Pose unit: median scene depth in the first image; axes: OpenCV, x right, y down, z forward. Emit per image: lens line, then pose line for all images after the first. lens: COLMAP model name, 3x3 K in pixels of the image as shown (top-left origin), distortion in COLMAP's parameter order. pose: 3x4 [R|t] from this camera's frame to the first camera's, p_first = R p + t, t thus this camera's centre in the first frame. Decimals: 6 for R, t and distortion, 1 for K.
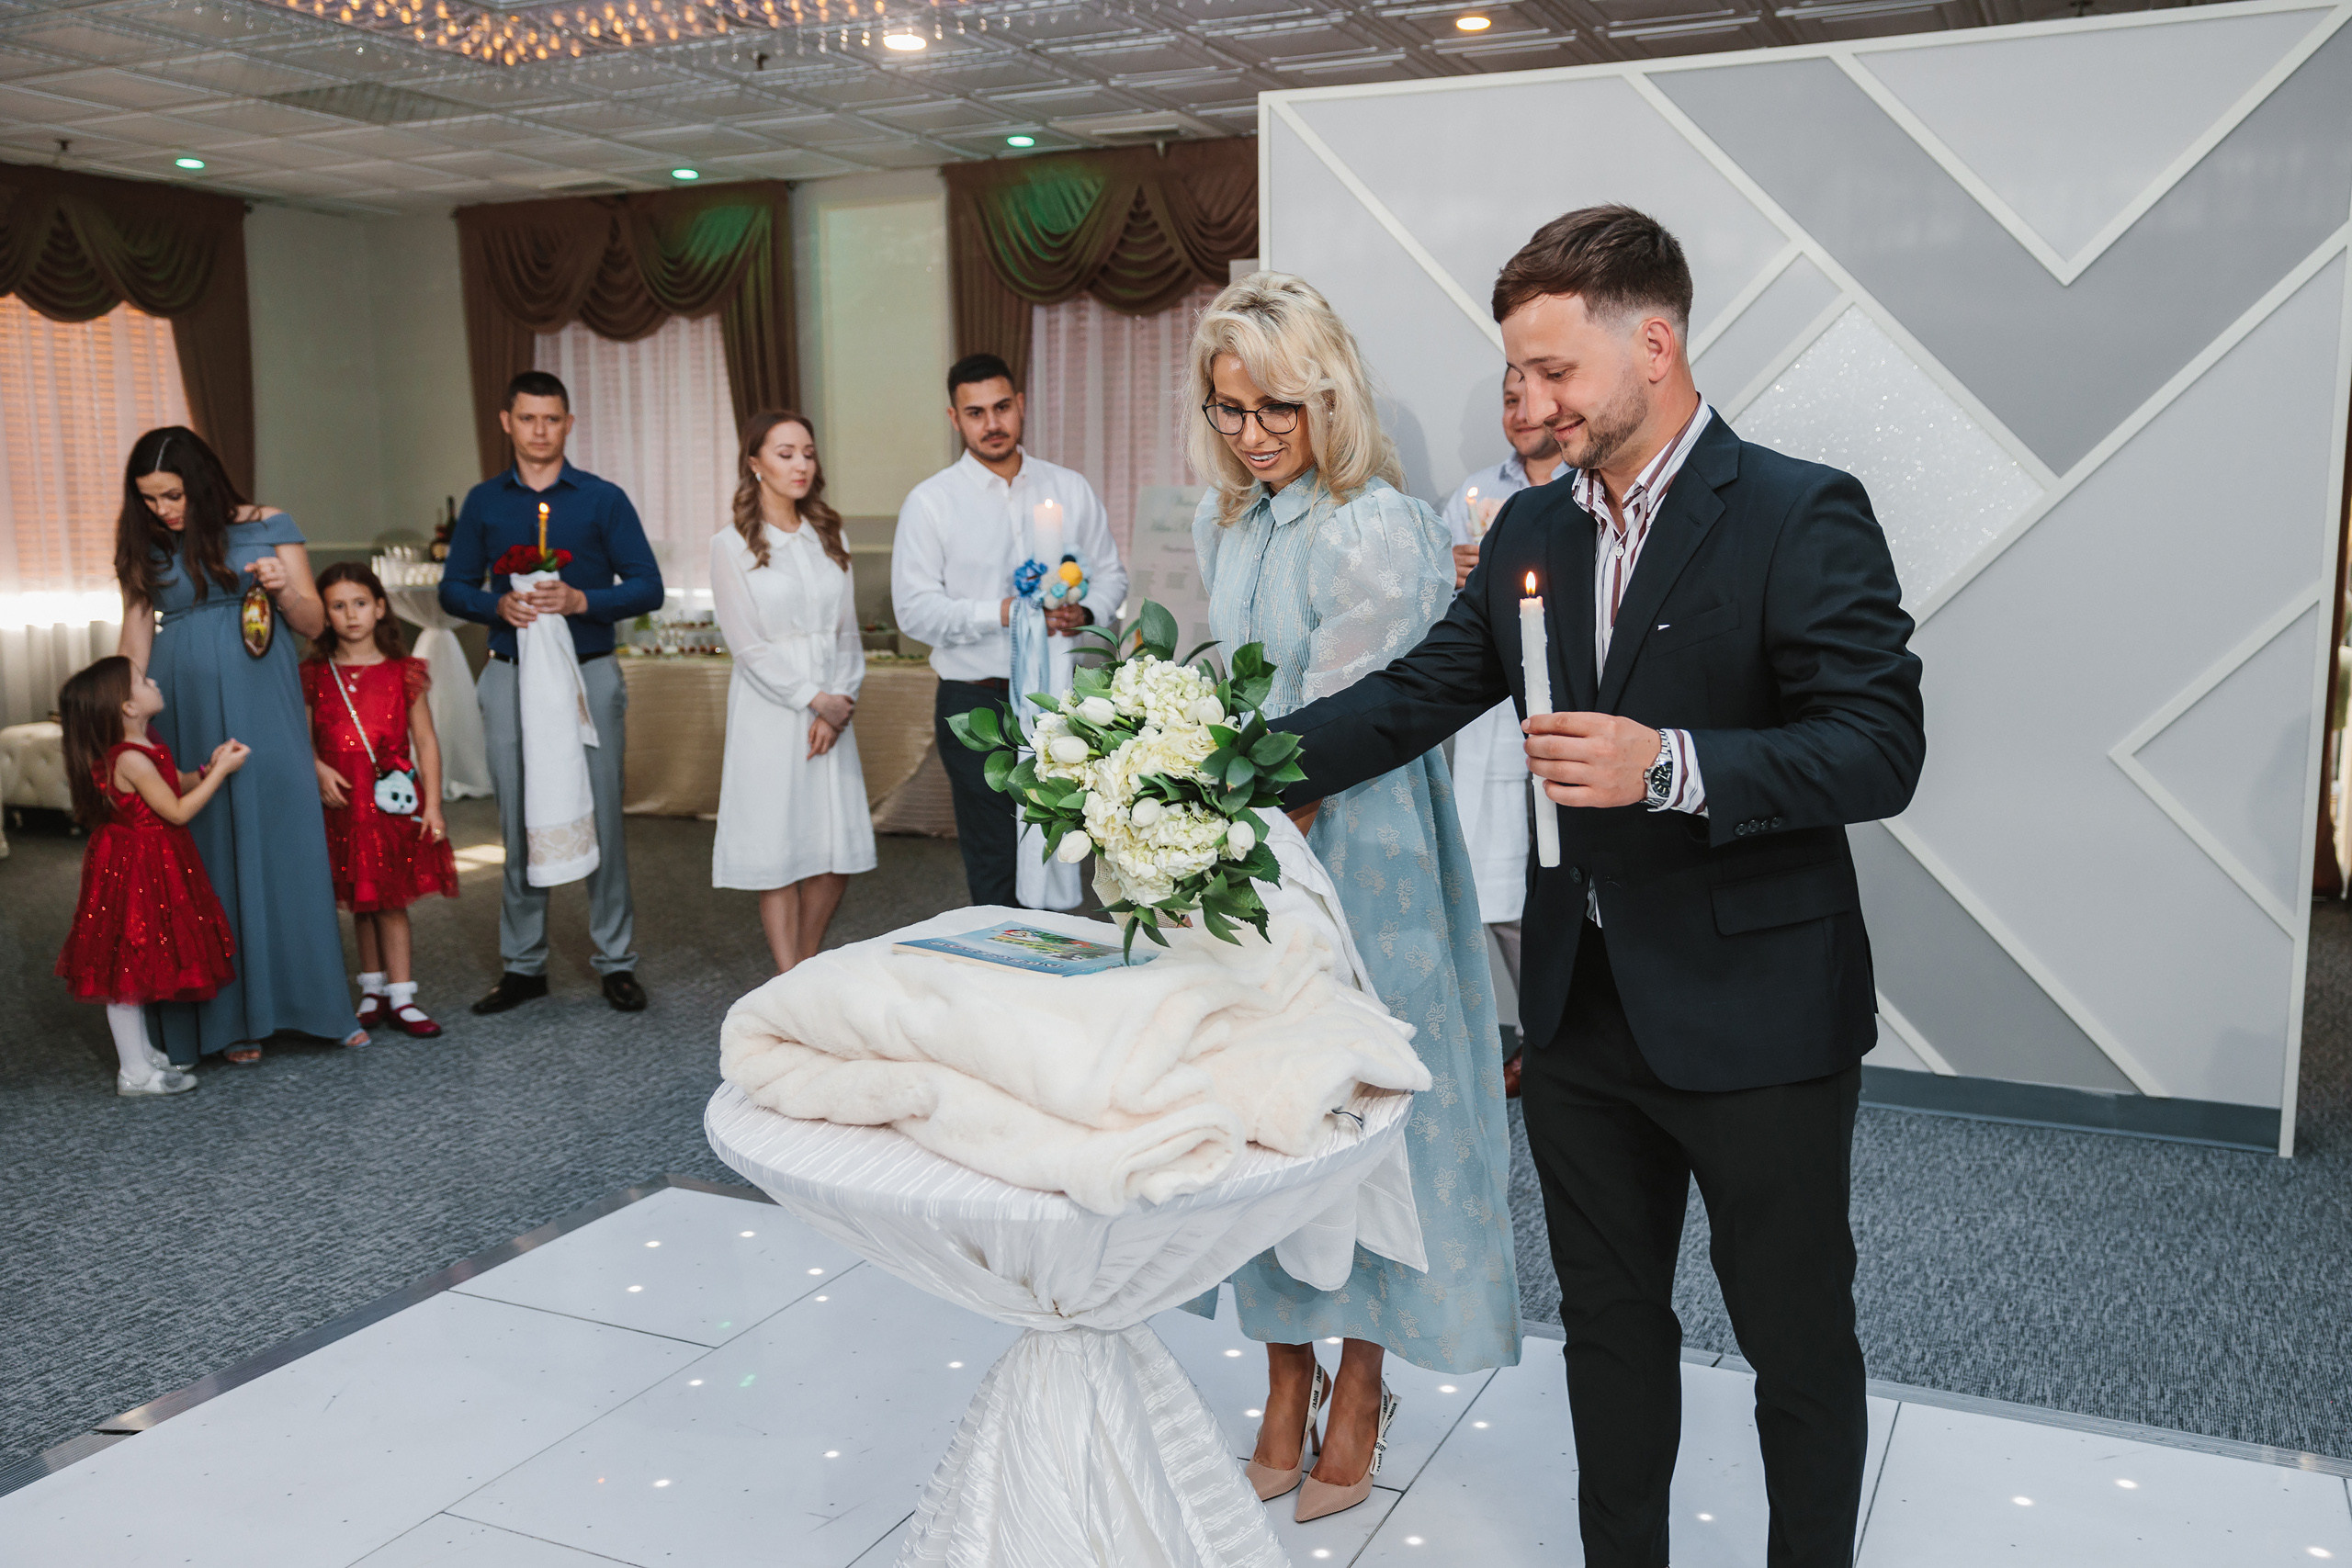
lens RADIAL K [[1980.7, 0, 1214.4], [0, 1980.7, 802.6], [0, 0, 1]] dist [-0.009953, 0.008701]
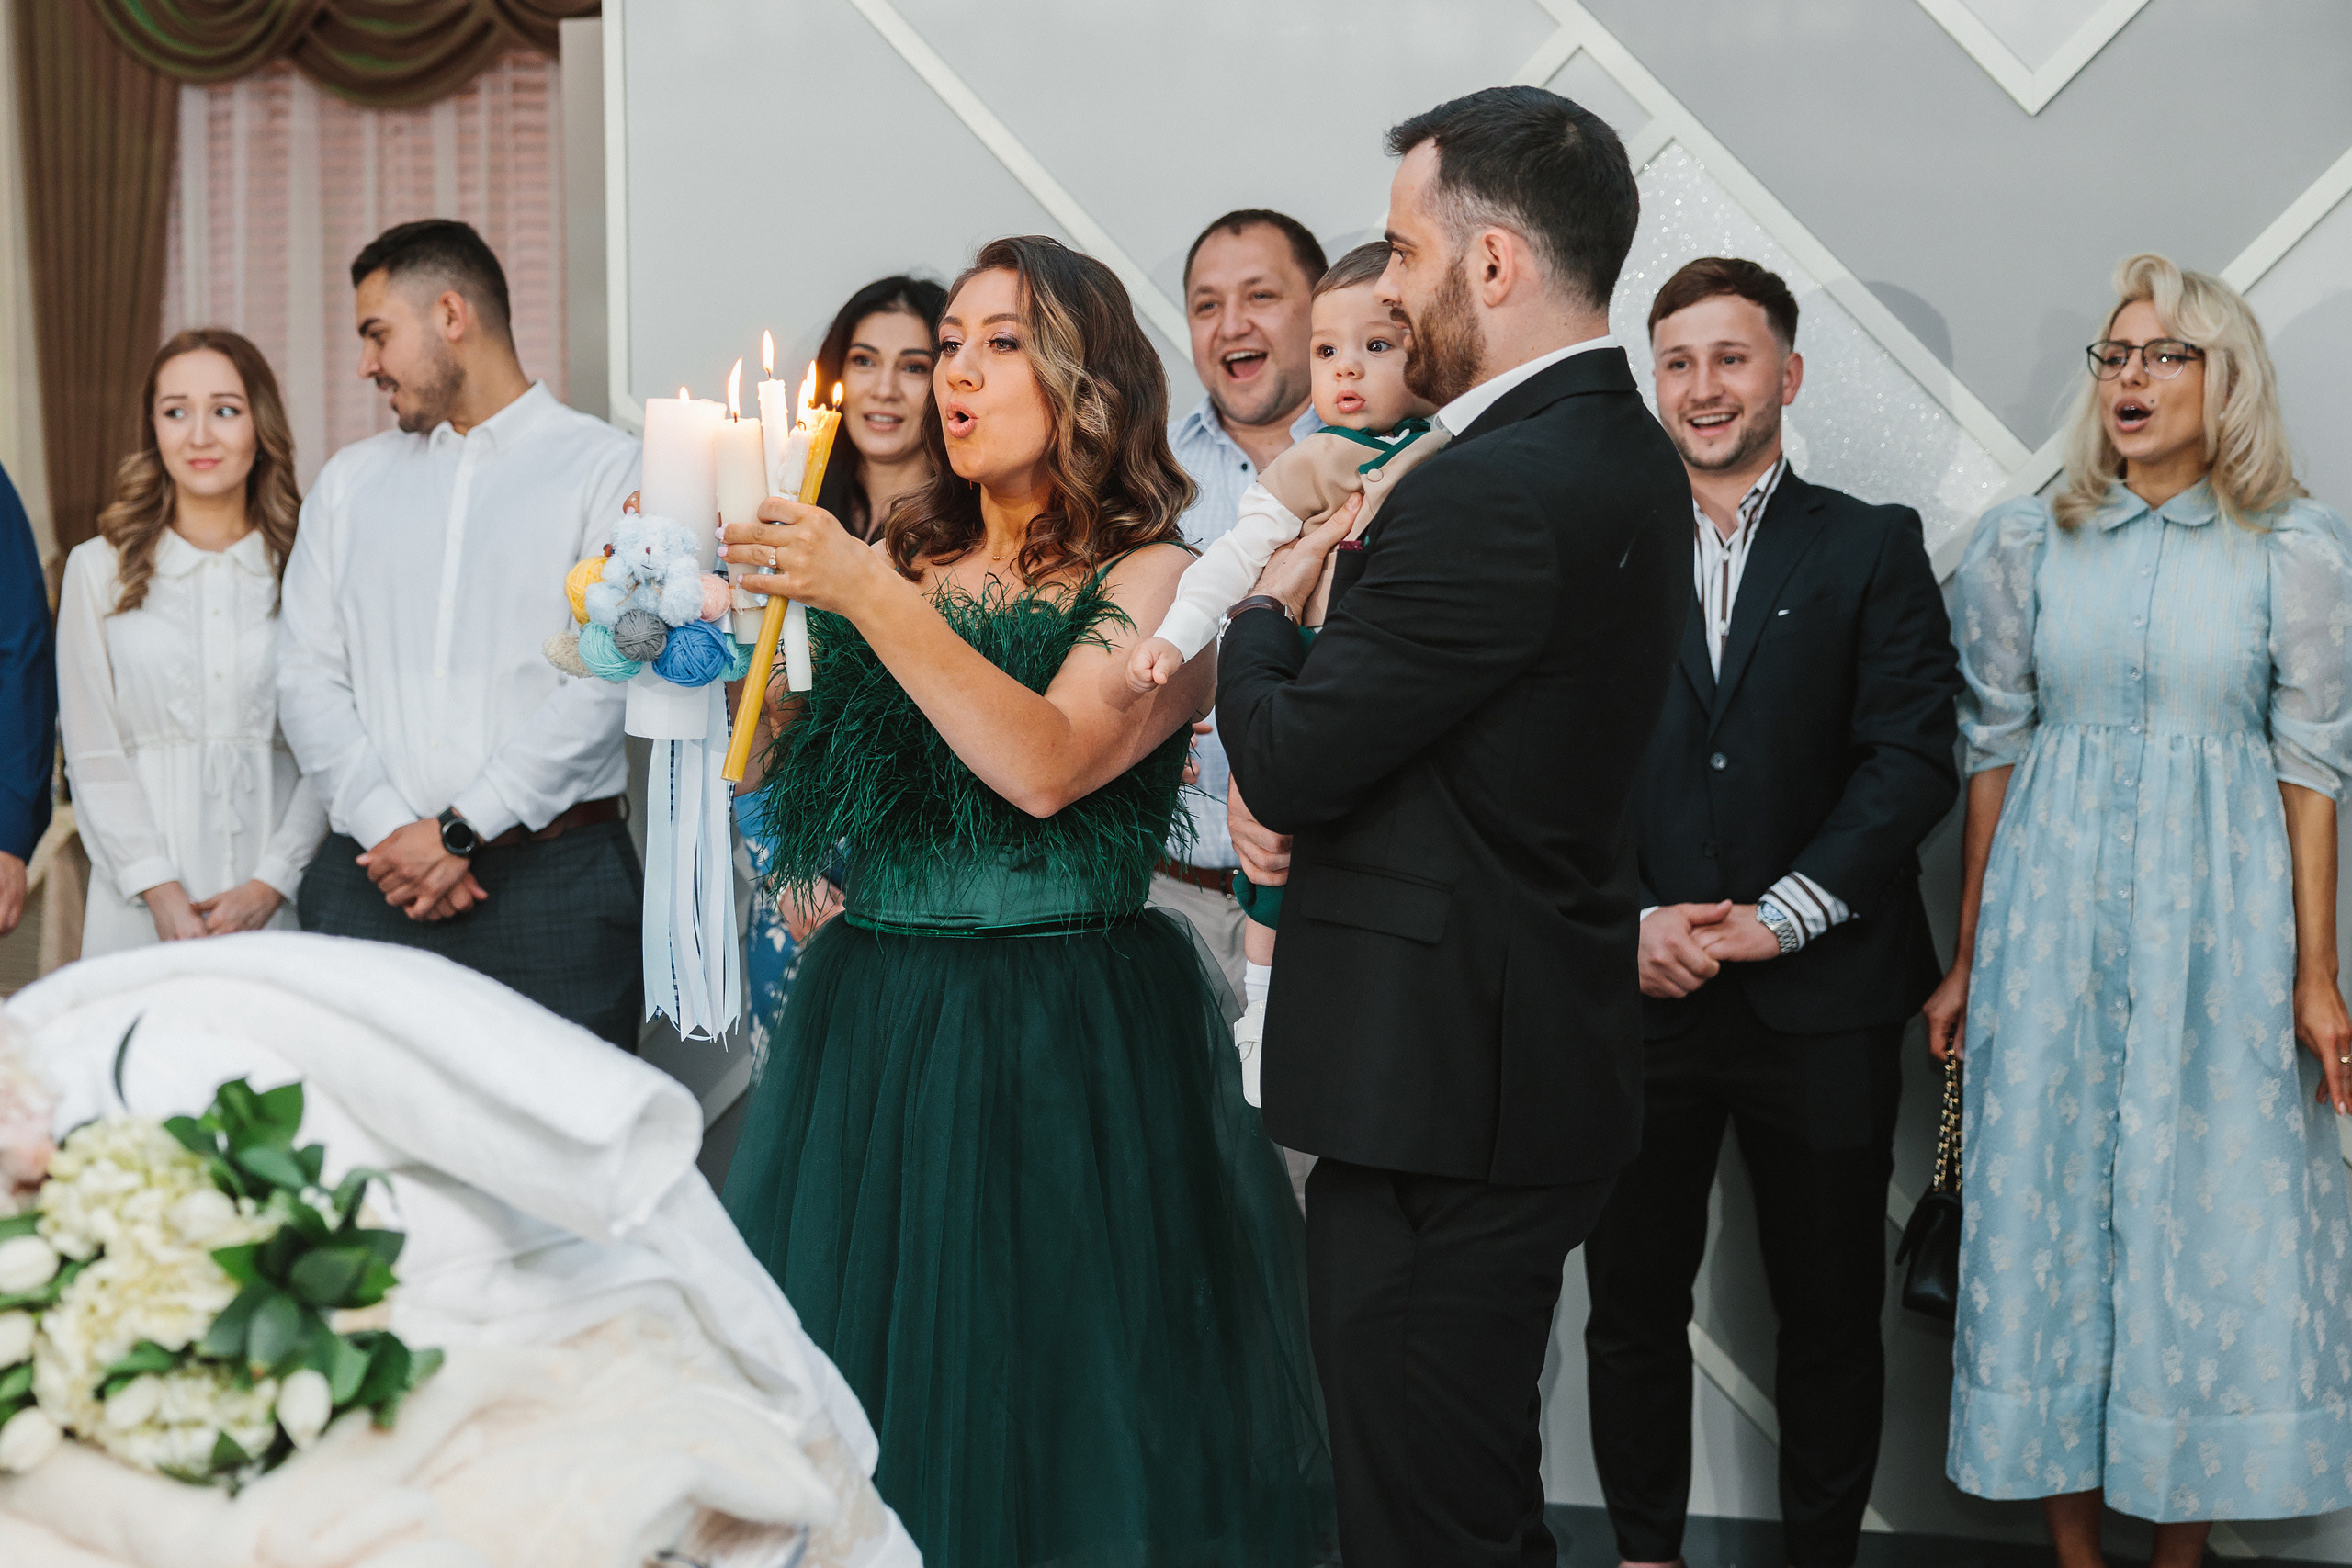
lens RADIAL K [[4073.9, 0, 1111.5], [0, 4073.9, 882.7], [0, 0, 1]] dist [0.012524, -0.075591]
pose [[0.991688, -0.010959, 0.128197, 0.008916], [0.016698, 0.998902, -0.043775, 0.001893], [-0.127576, 0.045552, 0.990782, -0.054043]]
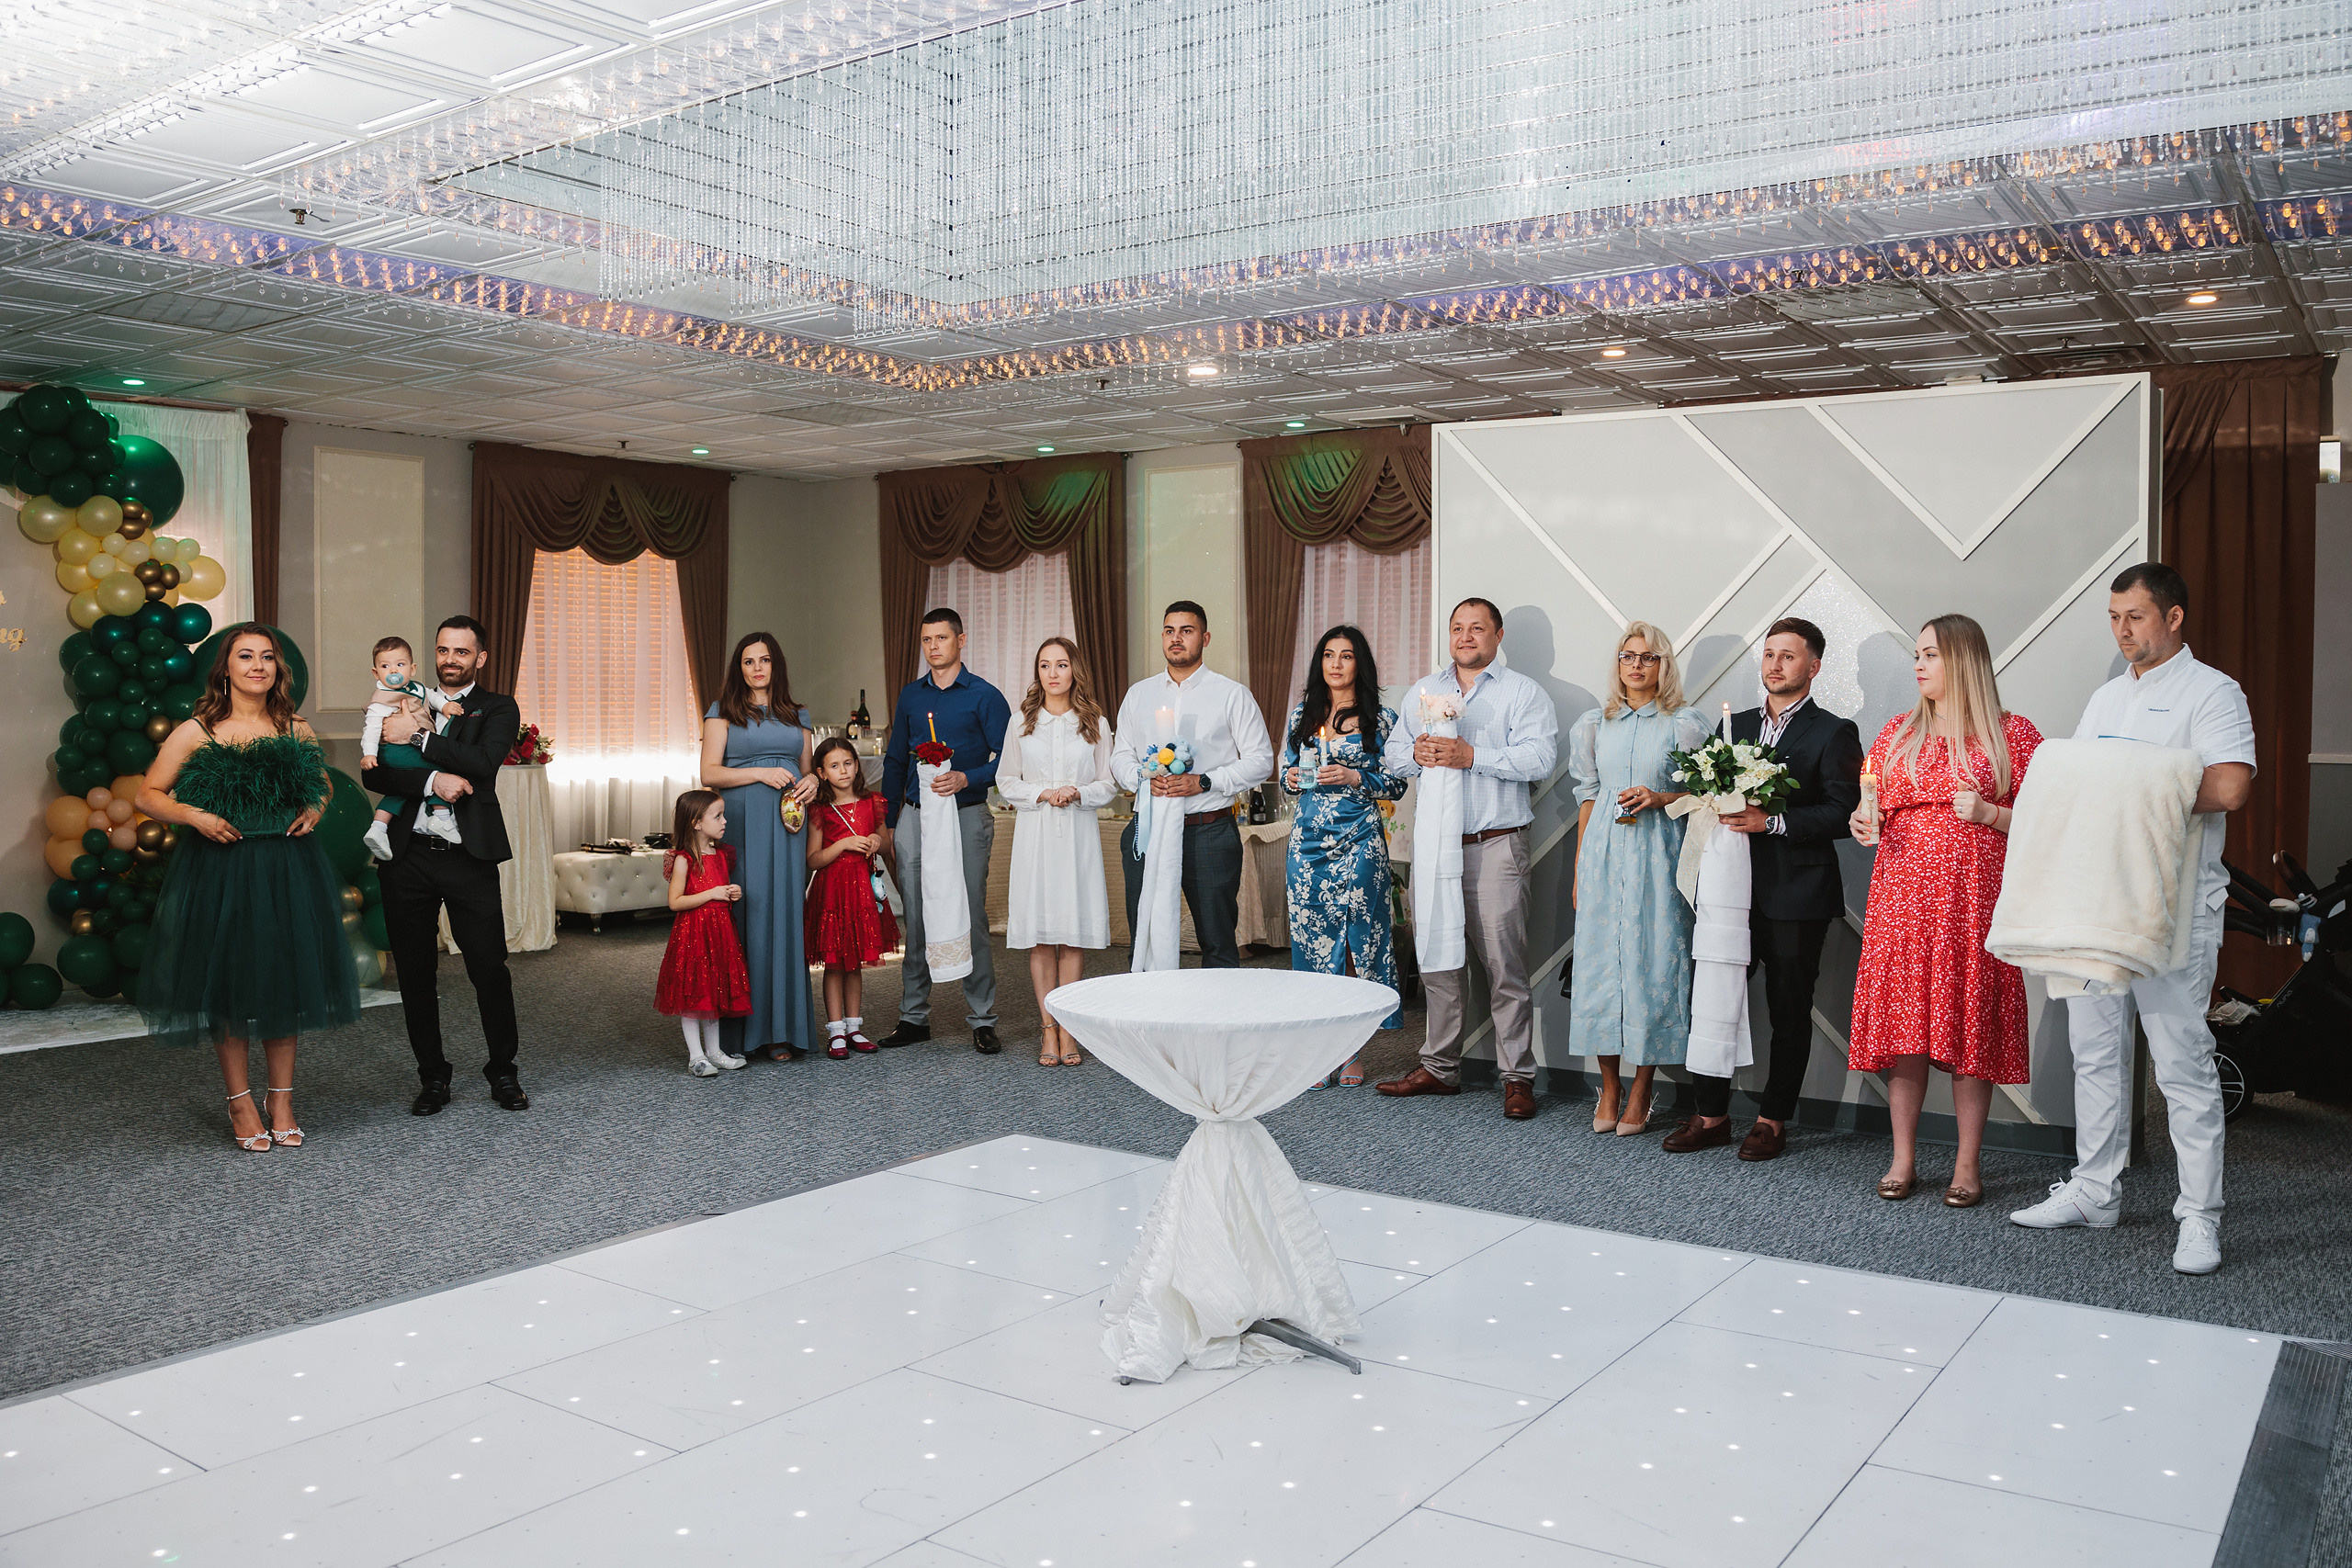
lens RADIAL K [[1903.9, 0, 1176.0], [0, 1903.9, 784.0], [0, 0, 1]] dist [-0.133894, 0.061921]
pose [[0.983492, 0.015196, -0.180312, 0.052936], [-0.033620, 0.994463, -0.099565, 0.029926], [0.177801, 0.103983, 0.978557, -0.215528]]
